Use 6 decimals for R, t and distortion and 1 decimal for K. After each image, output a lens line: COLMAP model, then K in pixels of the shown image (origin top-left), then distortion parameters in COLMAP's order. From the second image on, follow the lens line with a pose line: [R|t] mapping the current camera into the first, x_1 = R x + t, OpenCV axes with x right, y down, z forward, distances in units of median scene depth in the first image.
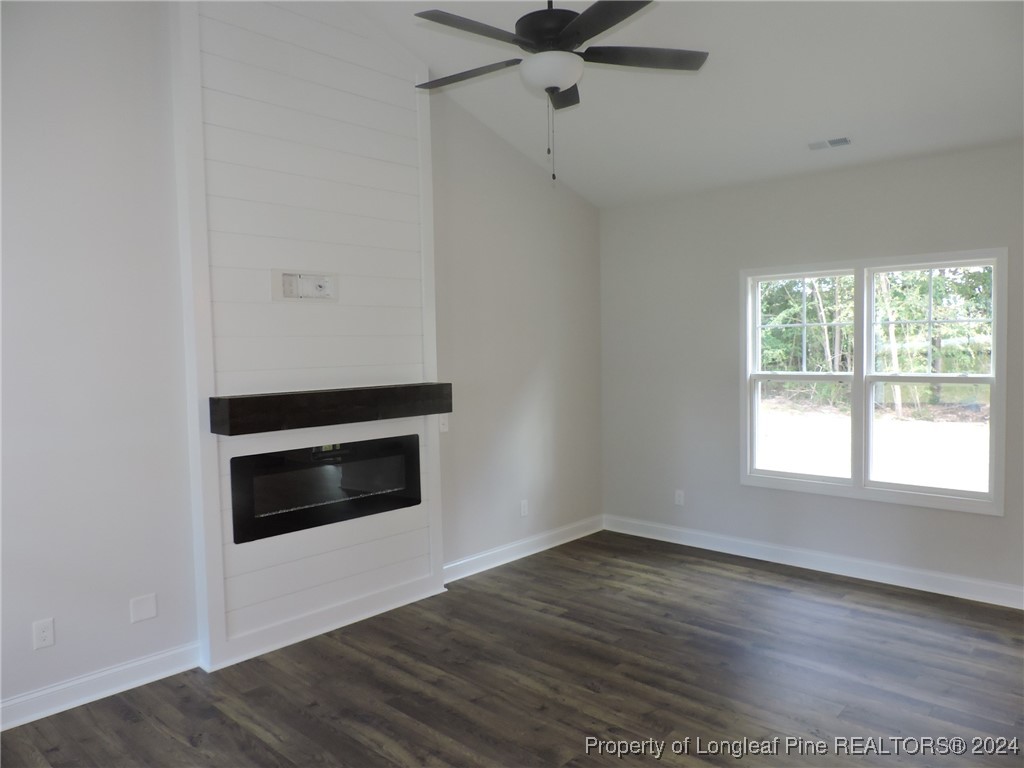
lens RADIAL K [[728.8, 0, 526.2], [0, 728.8, 376.5], [0, 0, 1]] dist [-0.005392, -0.003418]
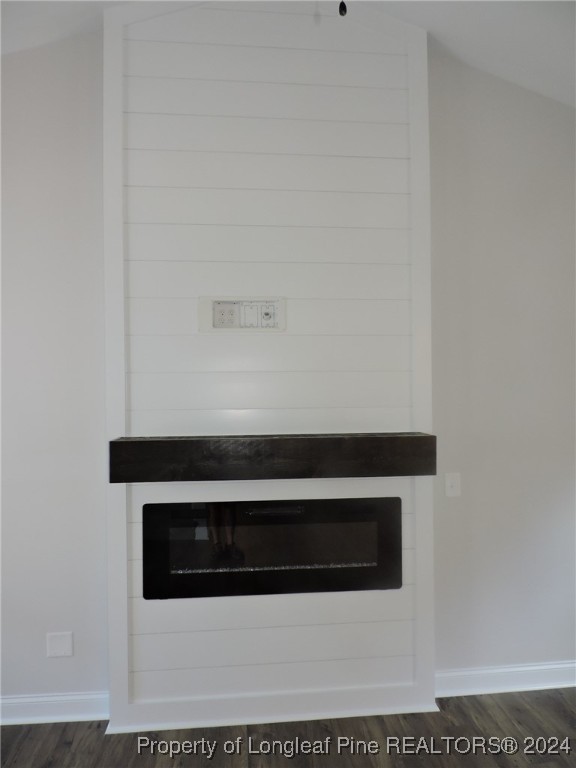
lens RADIAL K [[548.2, 0, 288.0], [0, 548.2, 384.0], [0, 0, 1]] dist [-0.020828, 0.001337]
pose [[0.744321, 0.010839, -0.667734, 0.175953], [-0.034644, 0.999149, -0.022398, -0.028568], [0.666923, 0.039804, 0.744063, 0.561019]]
